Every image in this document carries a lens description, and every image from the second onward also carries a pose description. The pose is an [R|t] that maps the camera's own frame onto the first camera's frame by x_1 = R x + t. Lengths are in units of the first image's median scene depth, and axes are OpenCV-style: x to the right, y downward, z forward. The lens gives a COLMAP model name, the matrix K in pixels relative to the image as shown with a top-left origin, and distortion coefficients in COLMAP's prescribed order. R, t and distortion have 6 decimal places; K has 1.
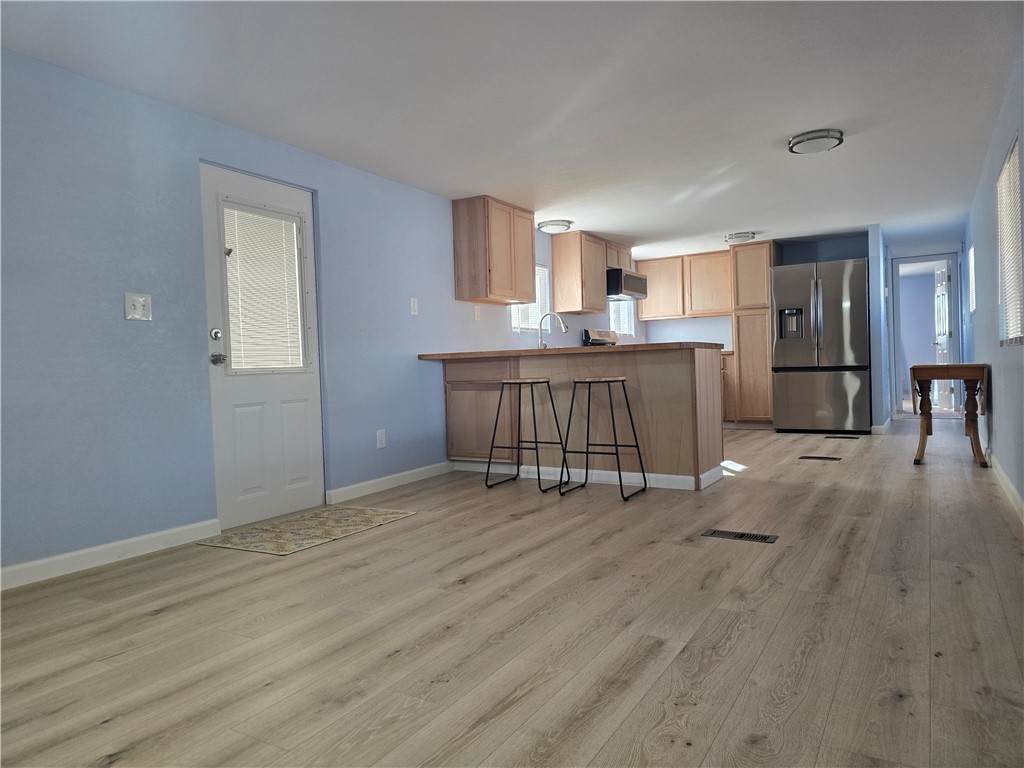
lens RADIAL K [[689.5, 0, 512.0], [0, 689.5, 380.7], [0, 0, 1]] dist [0.047323, -0.000631]
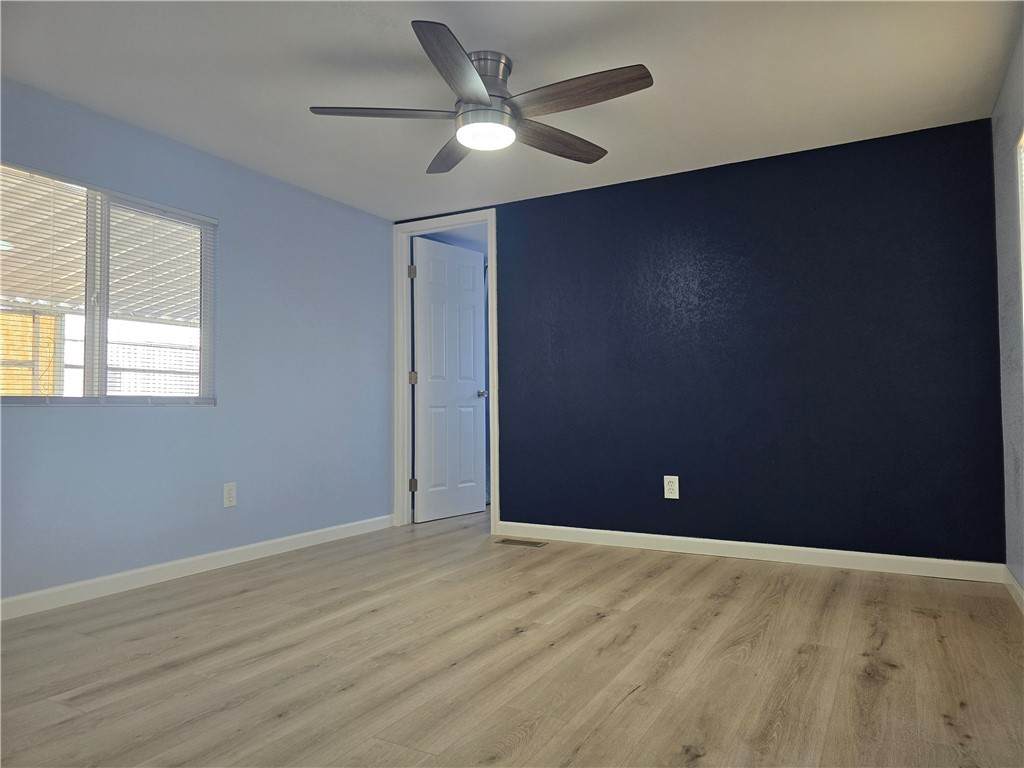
lens RADIAL K [[689.5, 0, 512.4], [0, 689.5, 379.6], [0, 0, 1]] dist [0.047323, -0.000631]
pose [[-0.998523, 0.045354, -0.029914, -0.420774], [0.045770, 0.998862, -0.013394, -0.035711], [0.029273, -0.014743, -0.999463, 2.135441]]
